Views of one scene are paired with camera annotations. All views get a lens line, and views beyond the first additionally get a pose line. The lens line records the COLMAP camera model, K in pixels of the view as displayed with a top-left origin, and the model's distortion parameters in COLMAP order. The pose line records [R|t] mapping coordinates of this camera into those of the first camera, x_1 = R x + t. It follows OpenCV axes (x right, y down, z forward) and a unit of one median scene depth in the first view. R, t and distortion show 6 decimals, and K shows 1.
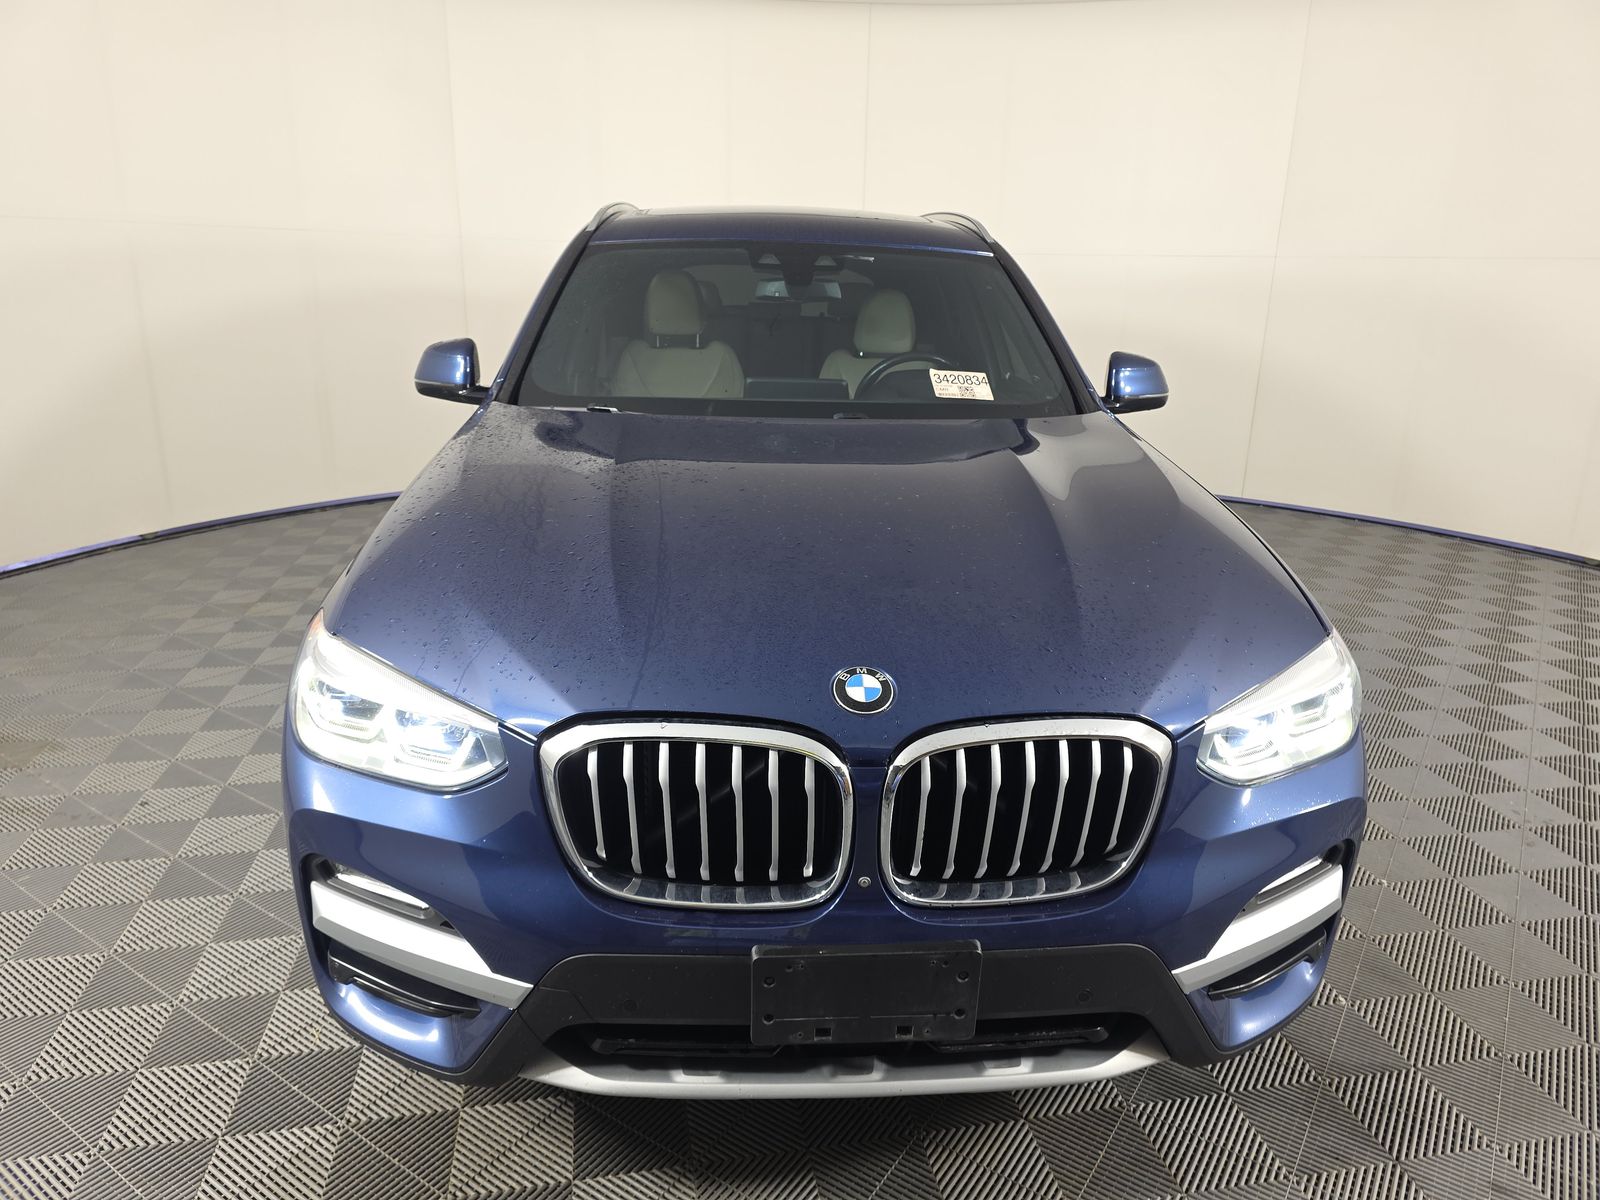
lens RADIAL K [[1069.5, 0, 800.0], [0, 1069.5, 600.0], [0, 0, 1]] dist [-0.002035, -0.000499]
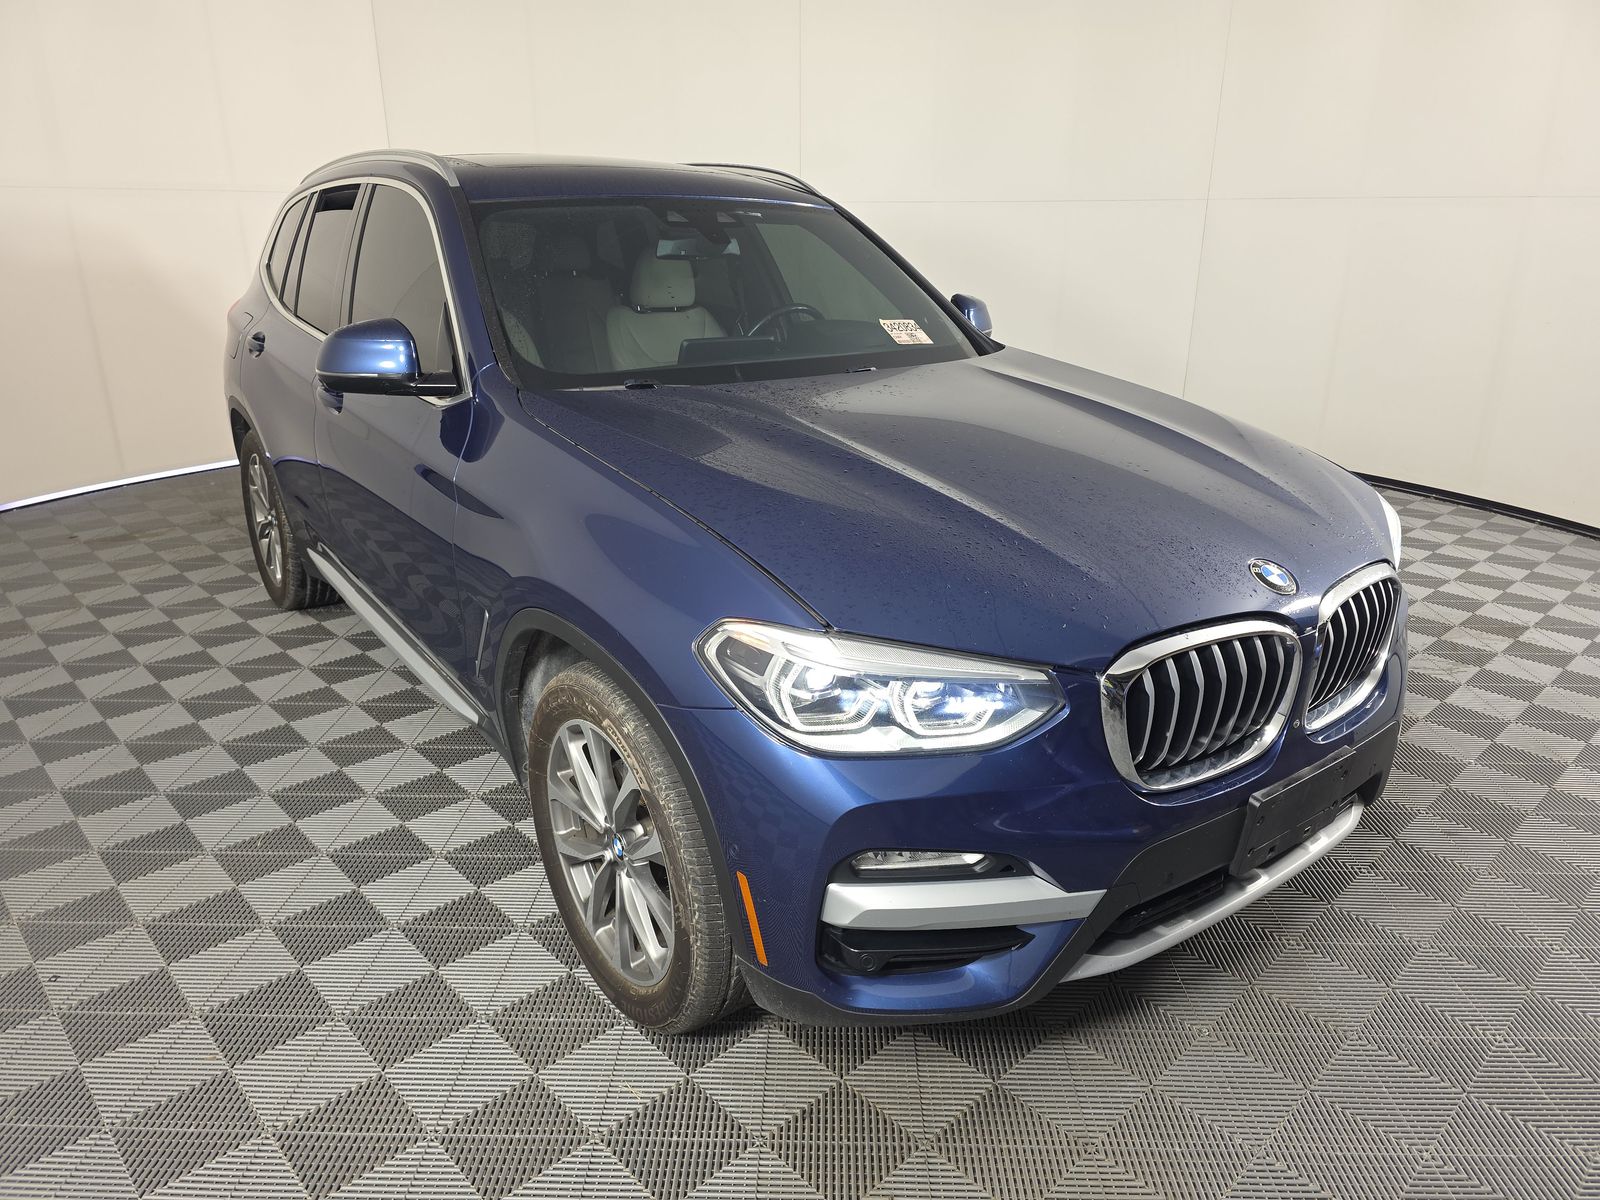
lens RADIAL K [[1093.2, 0, 800.0], [0, 1093.2, 600.0], [0, 0, 1]] dist [0.063814, -0.047869]
pose [[0.847926, -0.192849, 0.493792, -0.811094], [0.167441, 0.981227, 0.095691, -0.083317], [-0.502976, 0.001542, 0.864299, 0.113057]]
